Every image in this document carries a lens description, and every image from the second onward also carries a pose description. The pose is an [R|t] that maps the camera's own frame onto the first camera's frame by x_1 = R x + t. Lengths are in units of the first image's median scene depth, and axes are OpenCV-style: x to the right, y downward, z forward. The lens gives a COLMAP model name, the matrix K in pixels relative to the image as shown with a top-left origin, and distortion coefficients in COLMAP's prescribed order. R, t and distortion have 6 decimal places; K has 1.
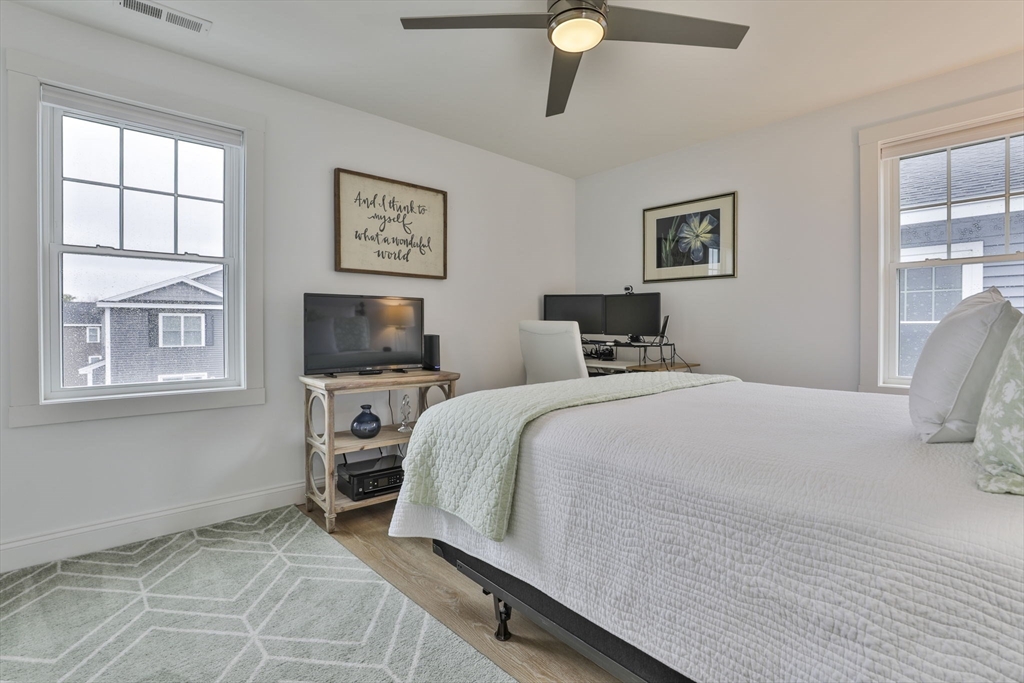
lens RADIAL K [[475.3, 0, 521.6], [0, 475.3, 335.1], [0, 0, 1]] dist [-0.039648, 0.010438]
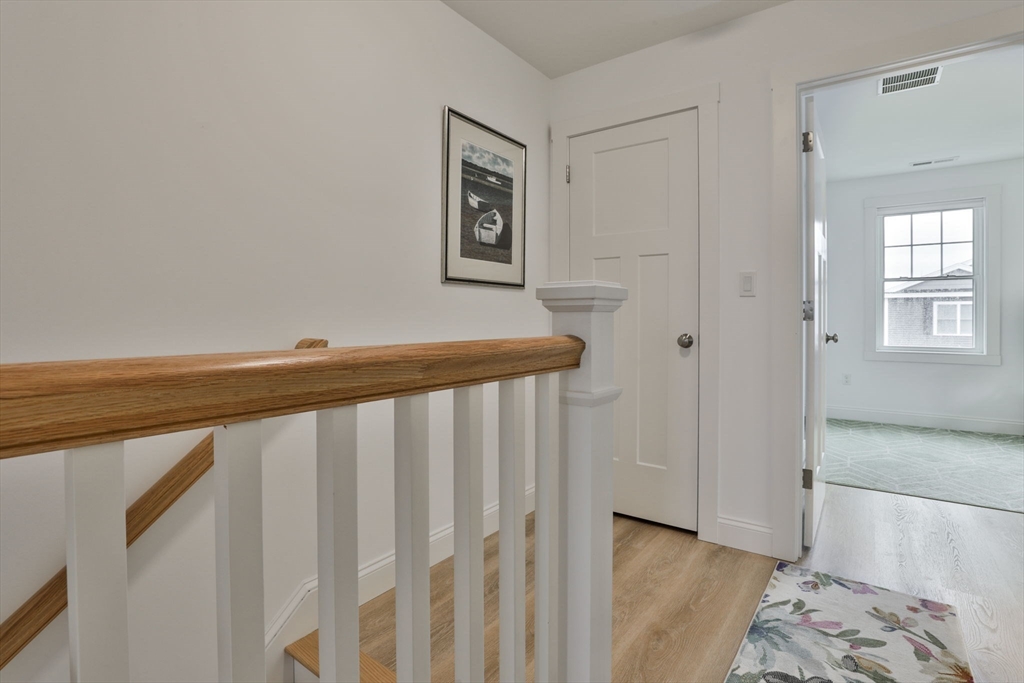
lens RADIAL K [[475.3, 0, 521.6], [0, 475.3, 335.1], [0, 0, 1]] dist [-0.039648, 0.010438]
pose [[0.181316, 0.021869, -0.983182, 0.685907], [0.001649, 0.999745, 0.022541, 0.007346], [0.983423, -0.005708, 0.181234, -0.869635]]
